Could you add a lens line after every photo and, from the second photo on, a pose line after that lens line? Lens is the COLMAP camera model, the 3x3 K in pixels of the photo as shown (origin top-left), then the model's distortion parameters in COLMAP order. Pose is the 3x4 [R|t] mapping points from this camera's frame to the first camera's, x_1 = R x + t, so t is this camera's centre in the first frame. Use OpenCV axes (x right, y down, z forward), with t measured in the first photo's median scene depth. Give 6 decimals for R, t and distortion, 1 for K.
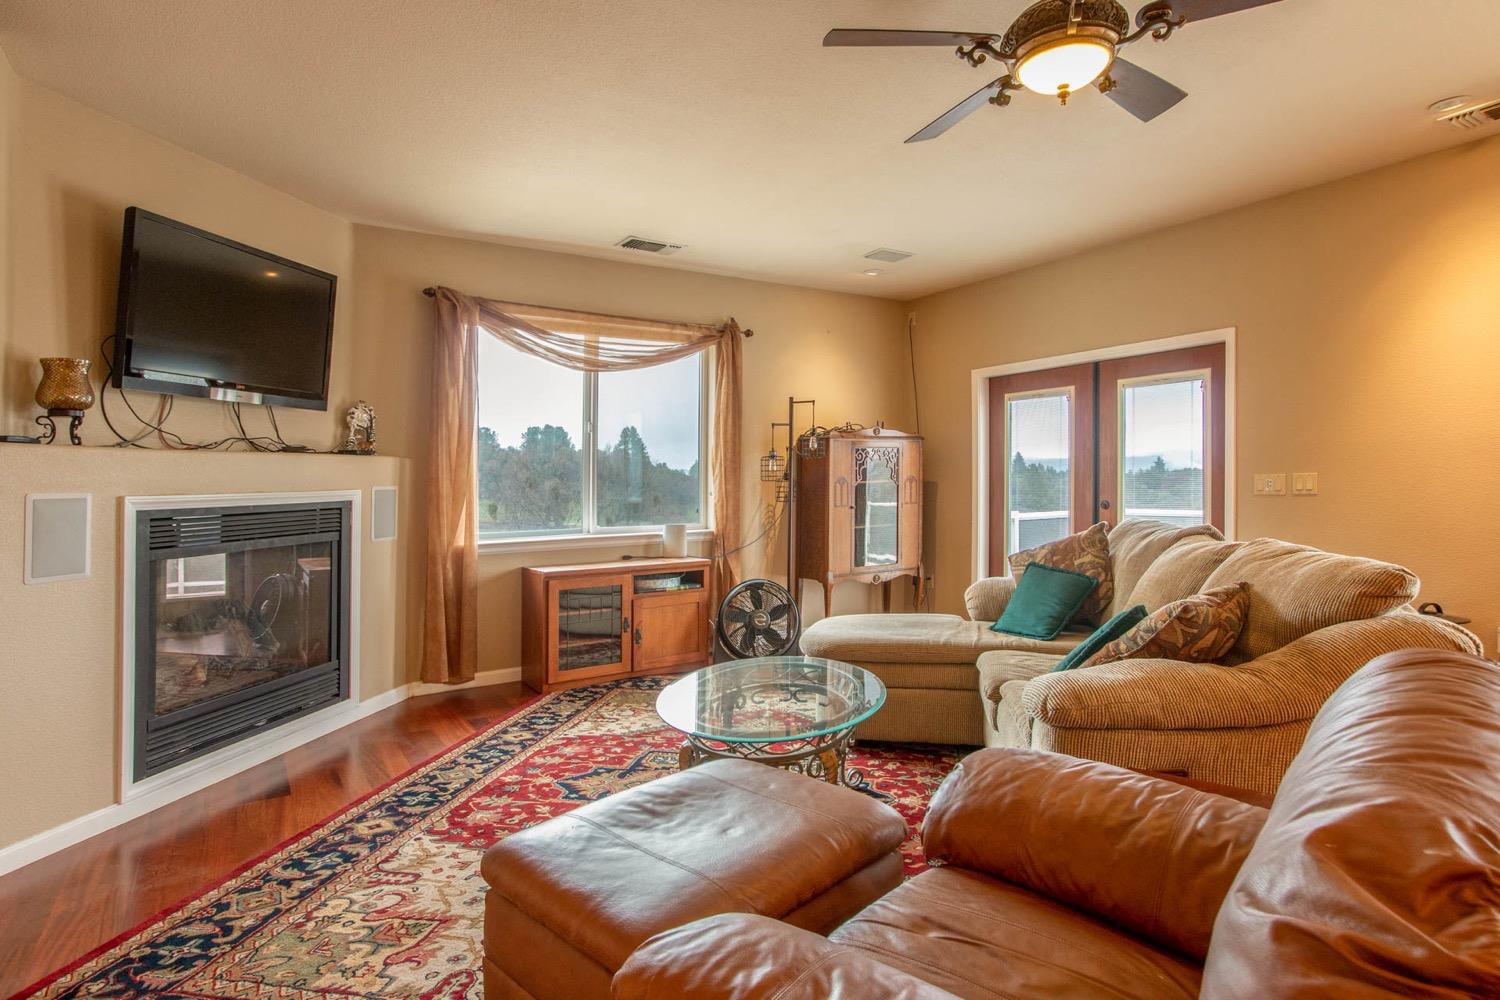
lens RADIAL K [[810.4, 0, 746.9], [0, 810.4, 499.0], [0, 0, 1]] dist [-0.007187, 0.000006]
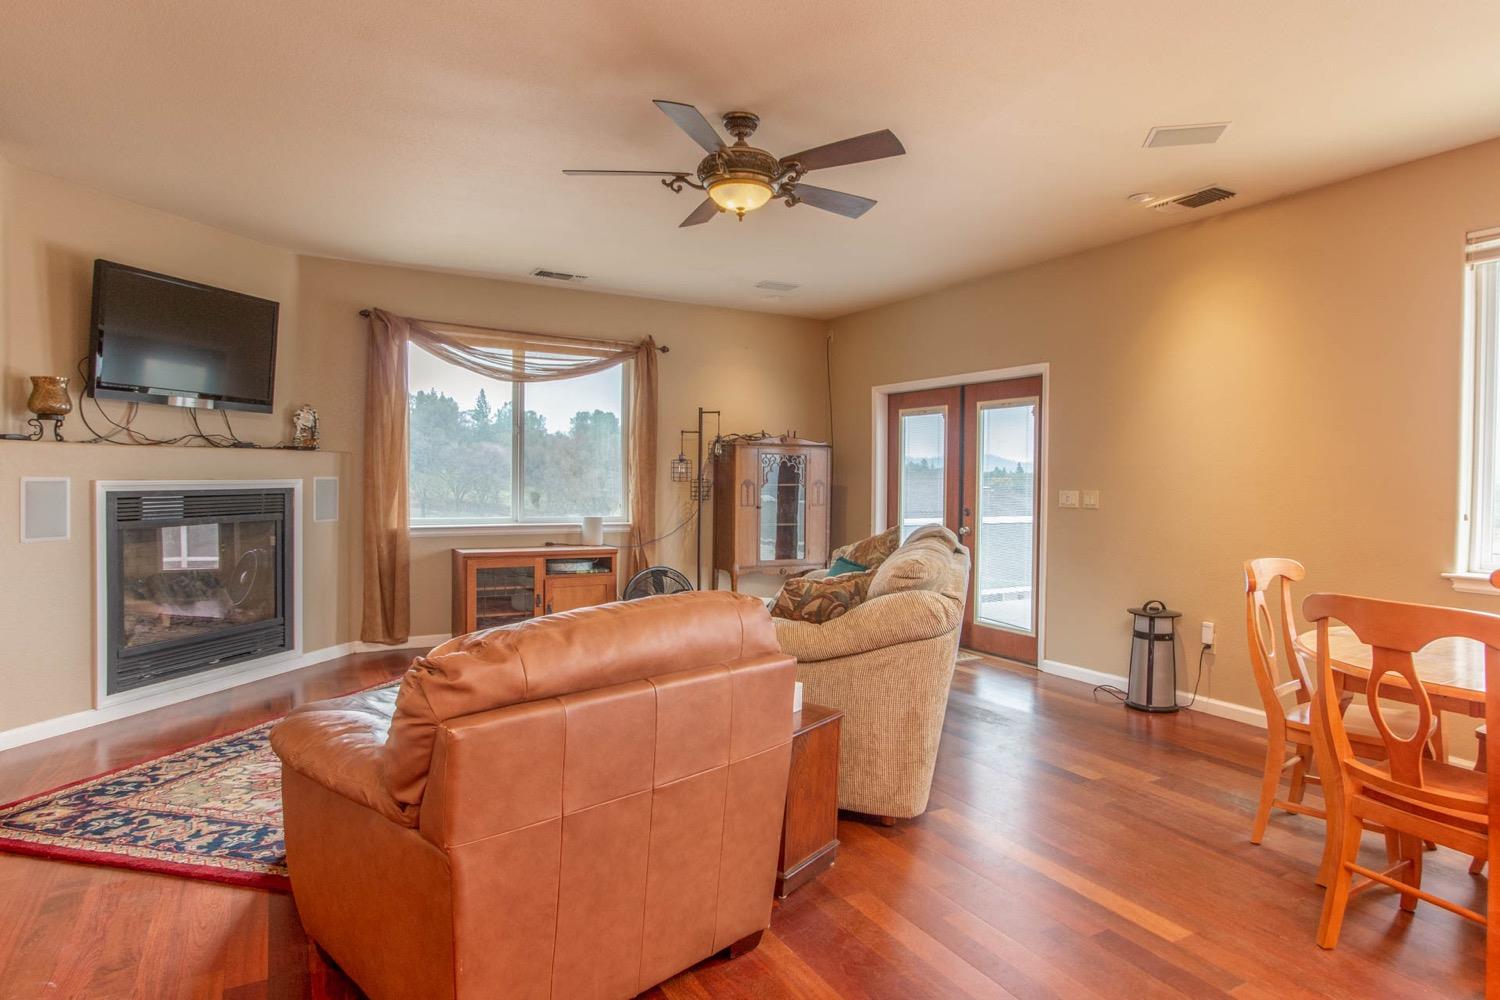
lens RADIAL K [[858.4, 0, 789.5], [0, 858.4, 543.4], [0, 0, 1]] dist [-0.008544, 0.004194]
pose [[0.999203, 0.033205, -0.022147, 0.268922], [-0.031894, 0.997858, 0.057117, -0.011603], [0.023997, -0.056365, 0.998122, -0.255770]]
